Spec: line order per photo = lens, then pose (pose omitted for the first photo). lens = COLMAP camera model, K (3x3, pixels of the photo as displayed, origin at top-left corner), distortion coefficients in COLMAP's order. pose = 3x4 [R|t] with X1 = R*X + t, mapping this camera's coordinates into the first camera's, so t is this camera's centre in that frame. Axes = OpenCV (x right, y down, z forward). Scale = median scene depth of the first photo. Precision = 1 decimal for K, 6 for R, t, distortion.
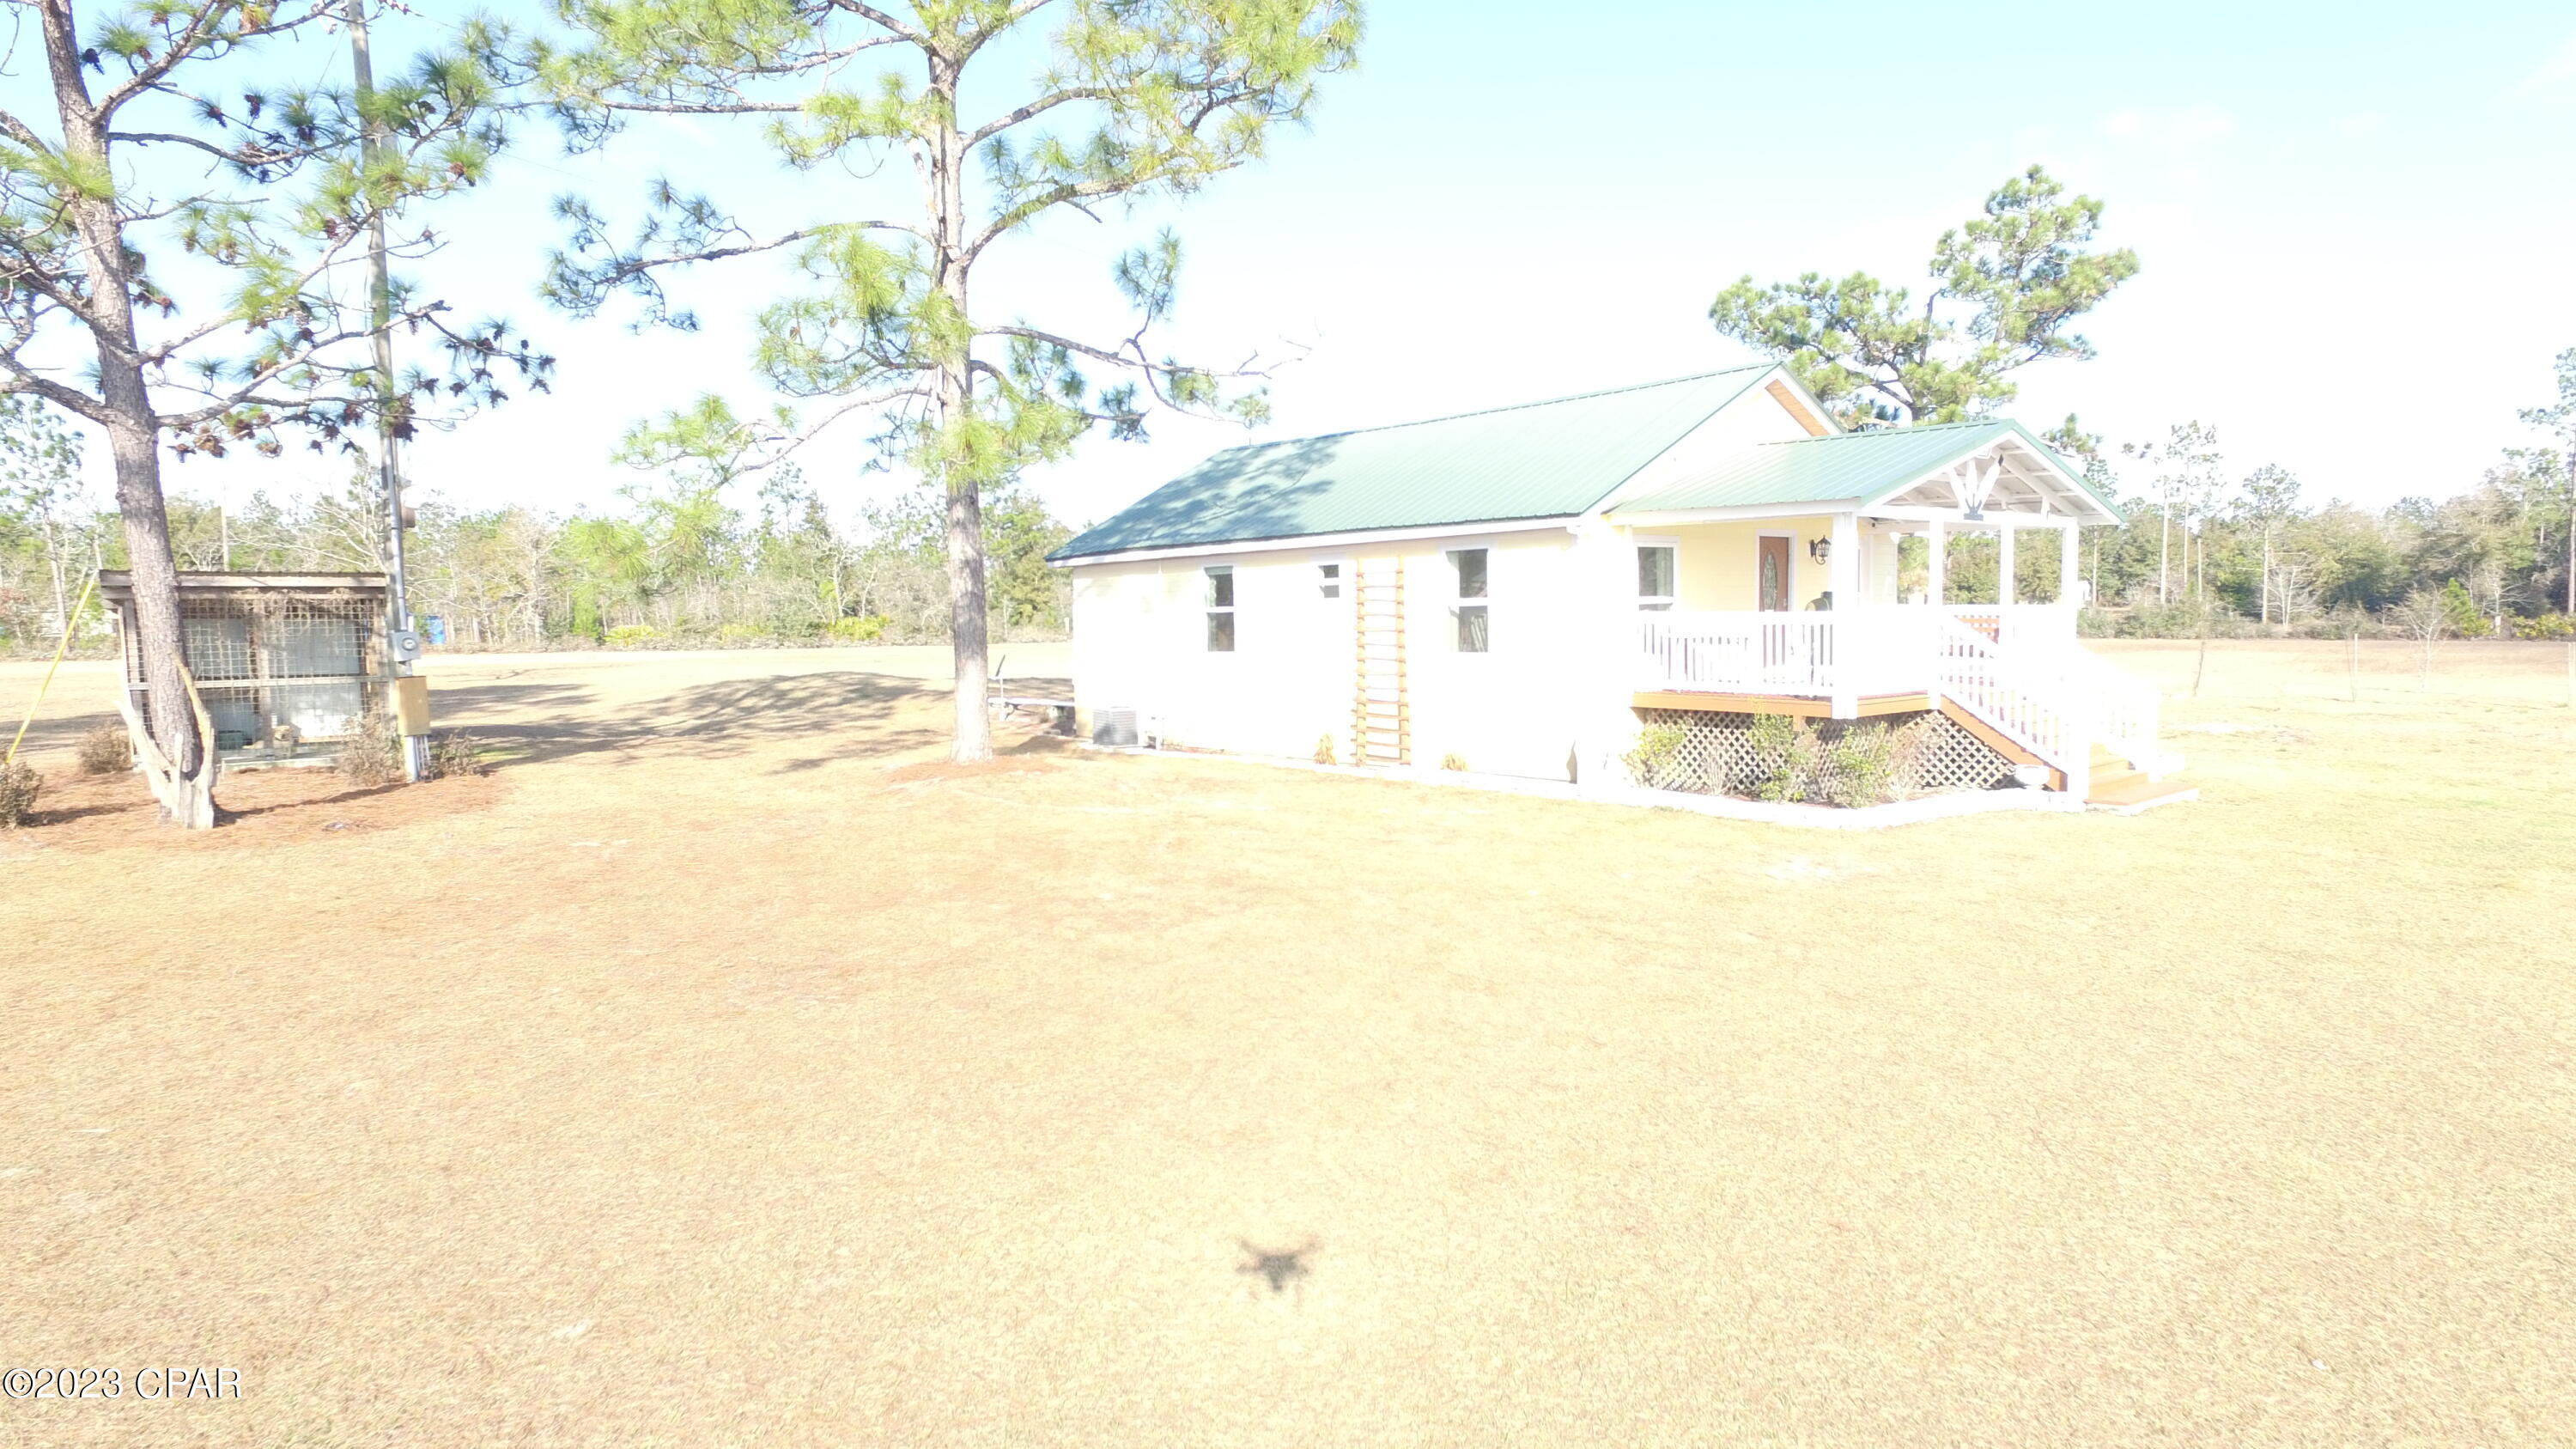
lens RADIAL K [[1518.5, 0, 1286.6], [0, 1518.5, 718.1], [0, 0, 1]] dist [-0.007150, 0.009246]
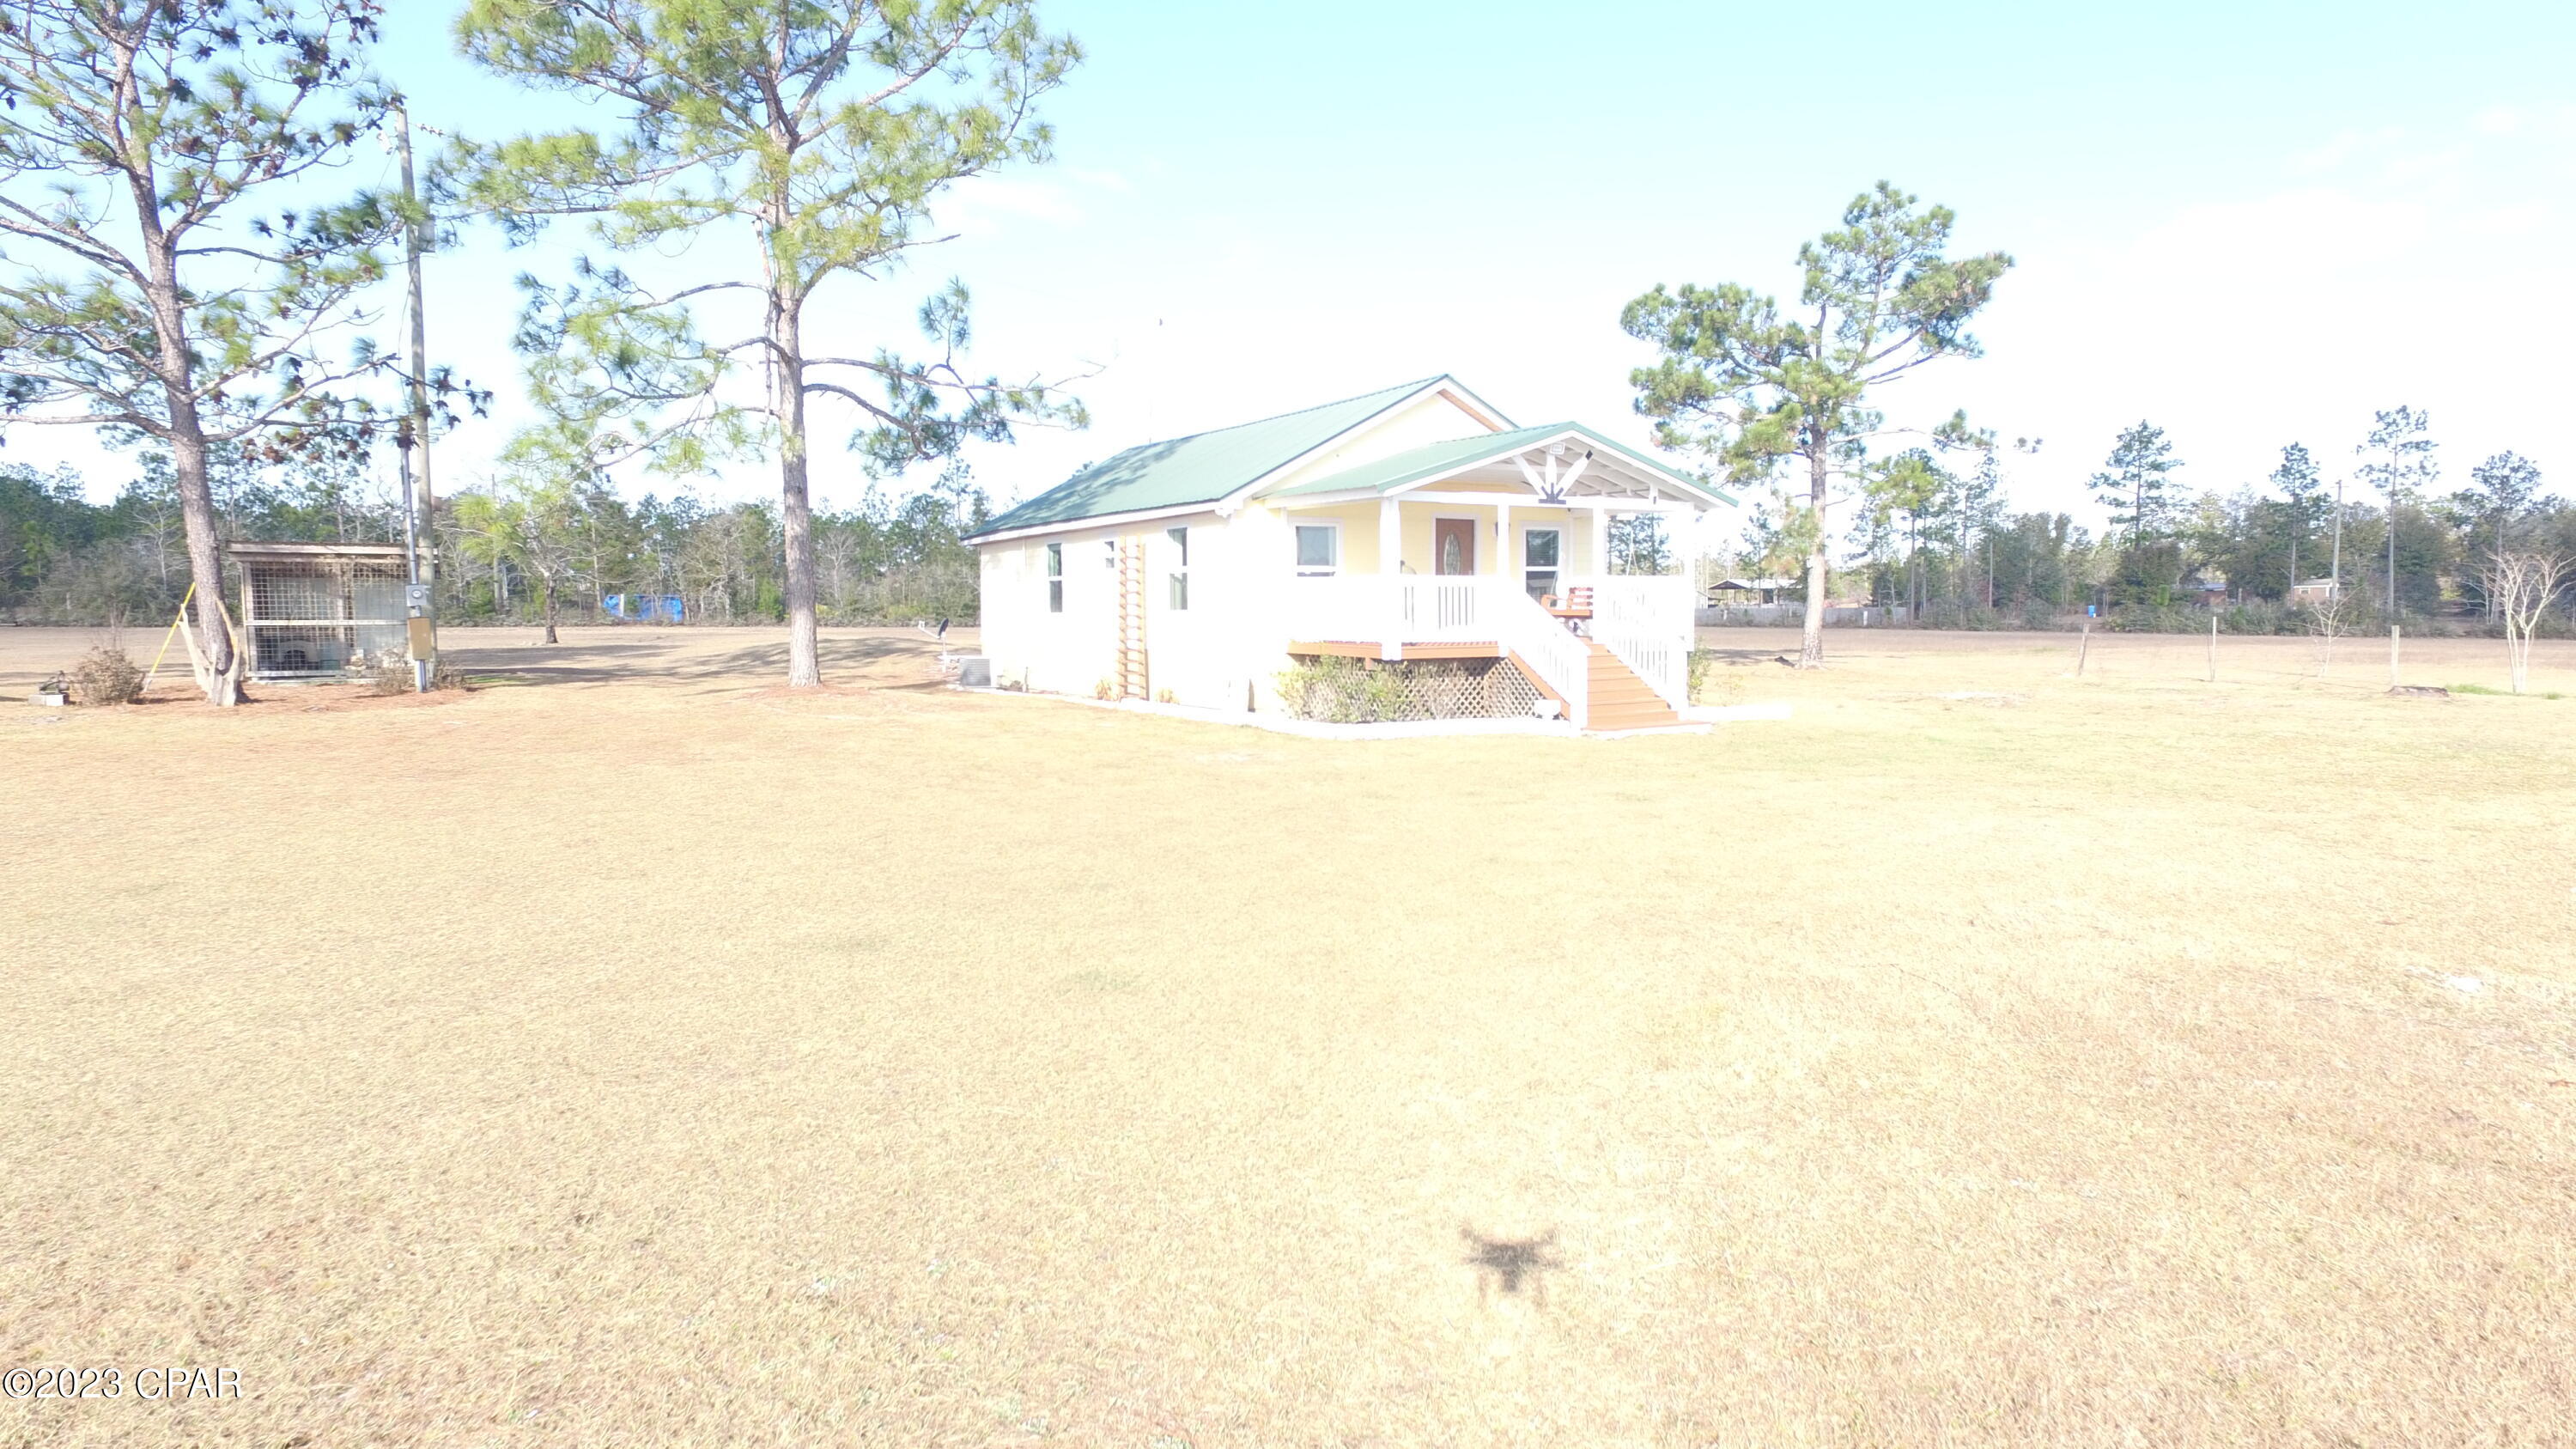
lens RADIAL K [[1518.5, 0, 1292.0], [0, 1518.5, 741.6], [0, 0, 1]] dist [-0.007150, 0.009246]
pose [[0.986278, 0.024282, -0.163299, 0.423539], [-0.021197, 0.999563, 0.020608, 0.038621], [0.163728, -0.016863, 0.986361, -0.238065]]
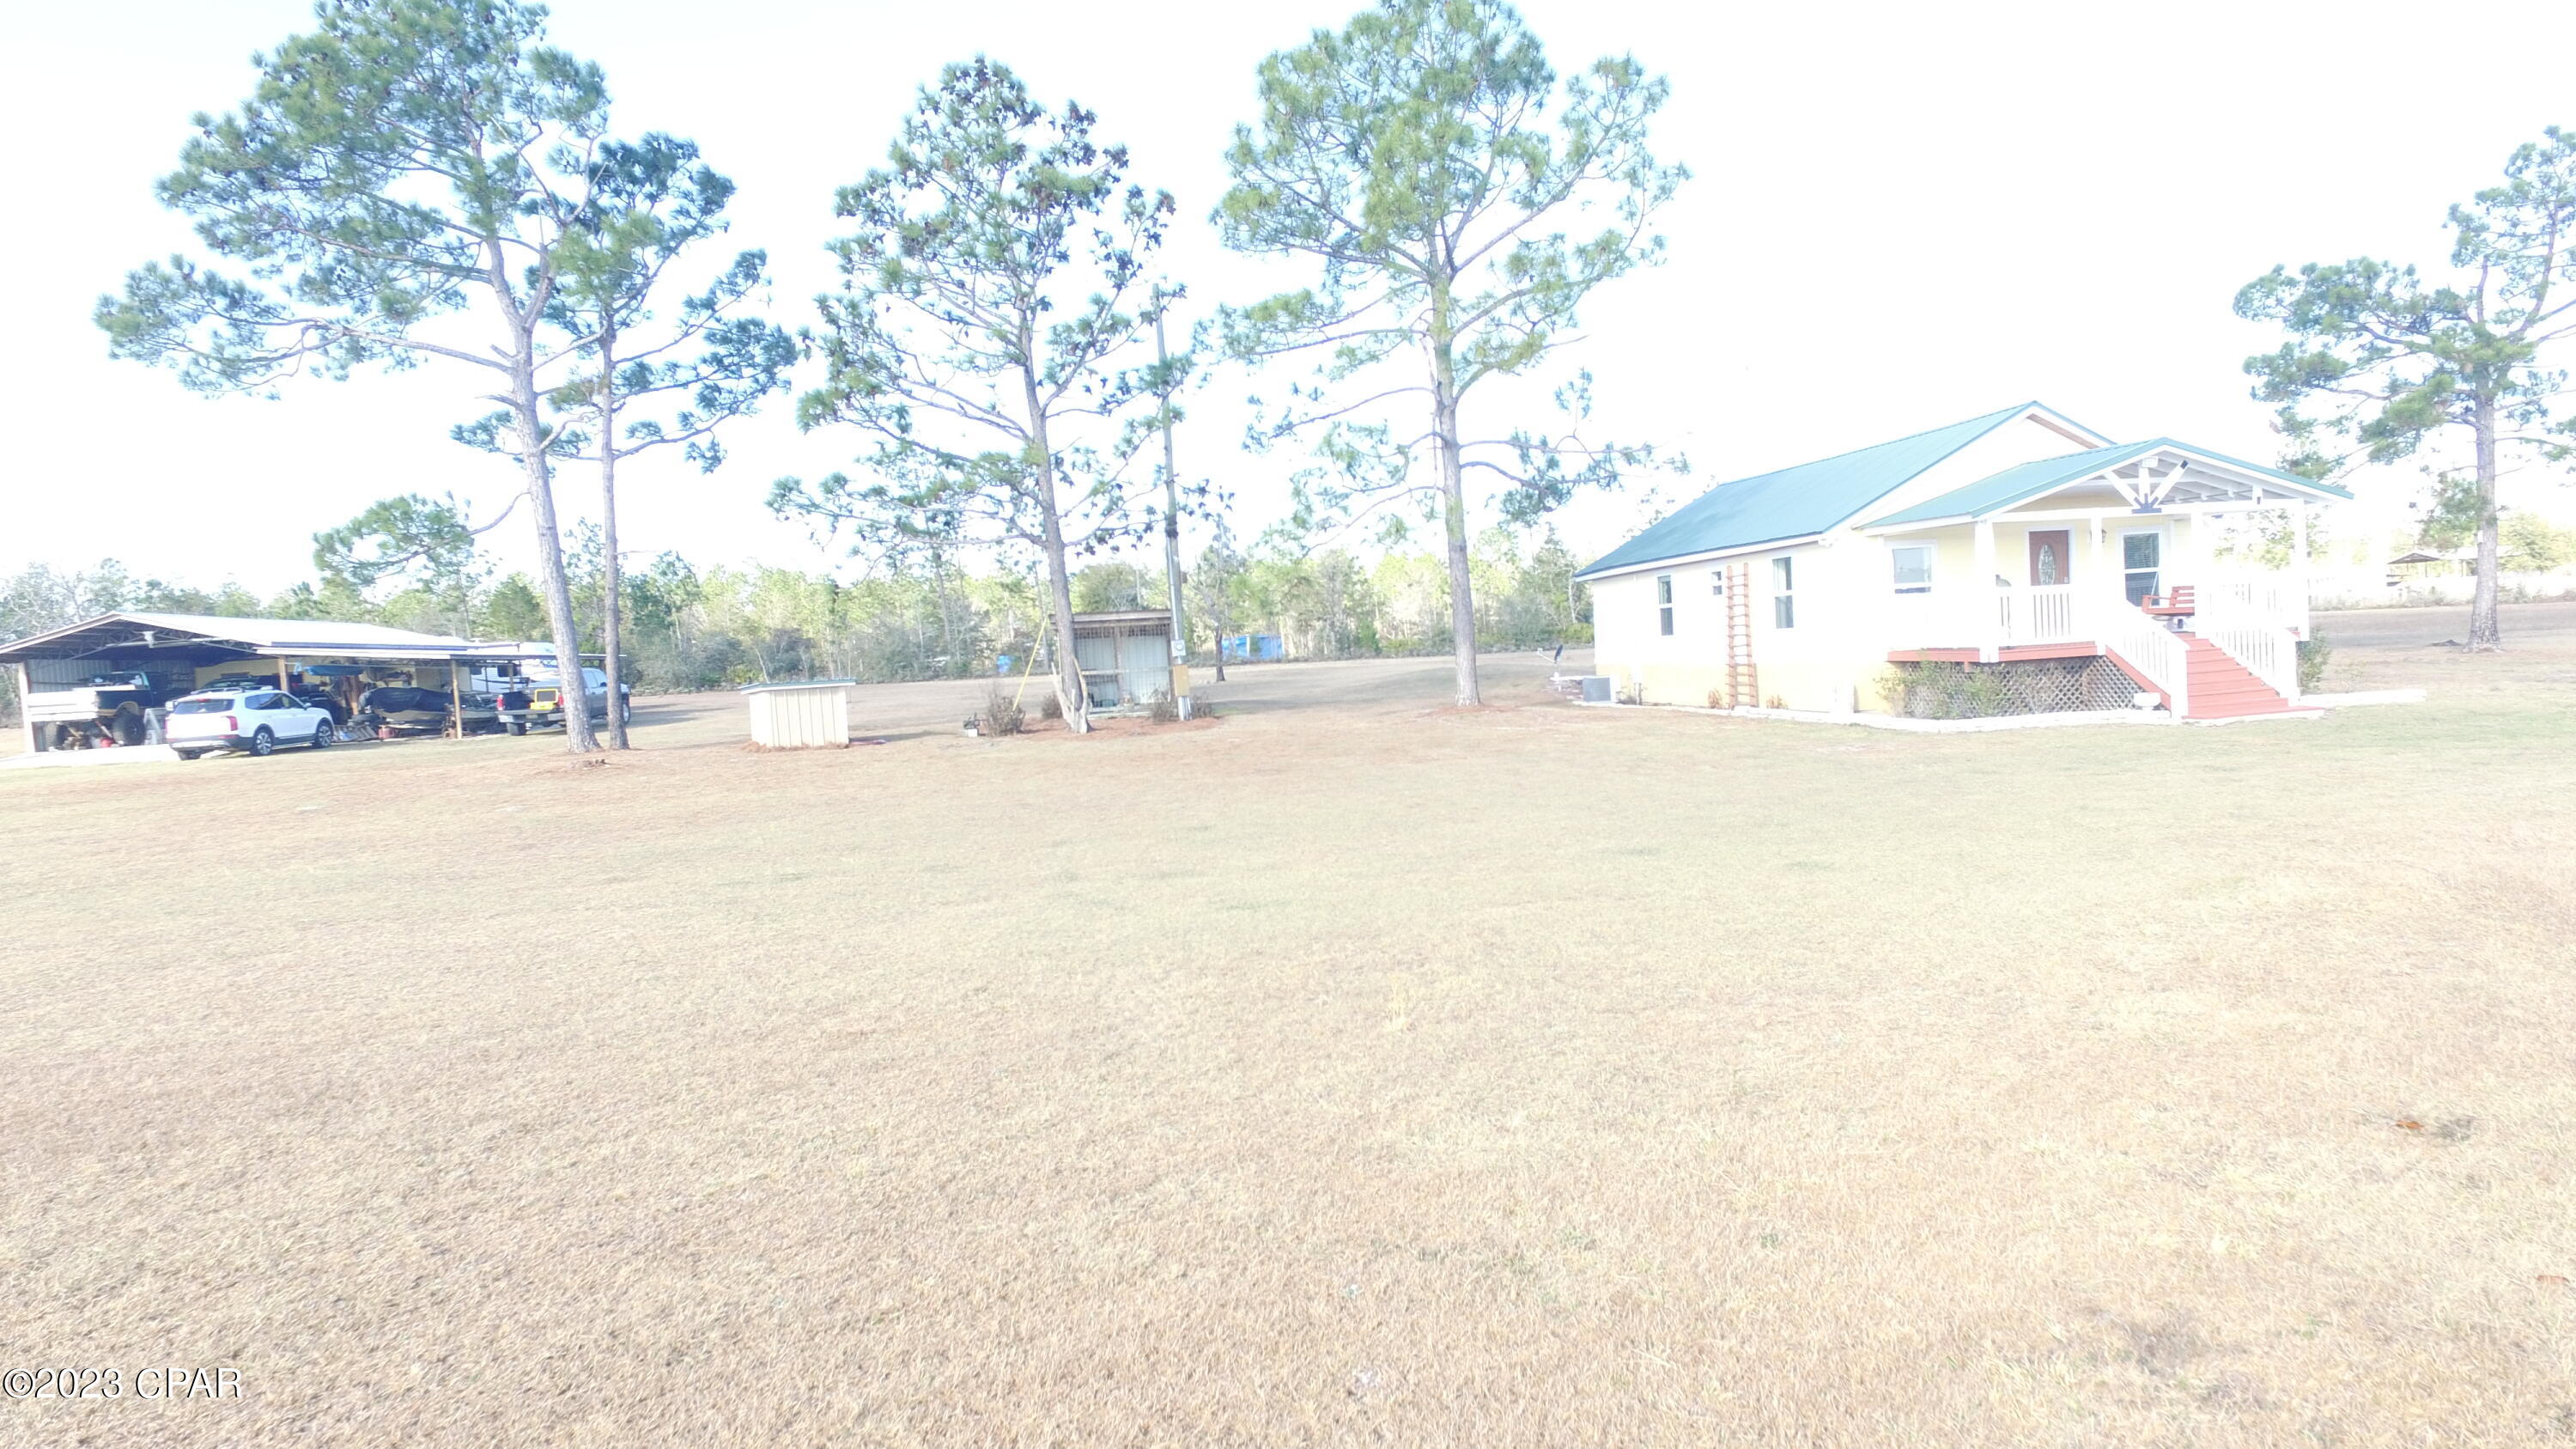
lens RADIAL K [[1518.5, 0, 1275.3], [0, 1518.5, 733.0], [0, 0, 1]] dist [-0.007150, 0.009246]
pose [[0.859862, -0.006363, -0.510486, 0.444872], [0.009353, 0.999951, 0.003290, 0.048864], [0.510440, -0.007604, 0.859880, -0.511610]]
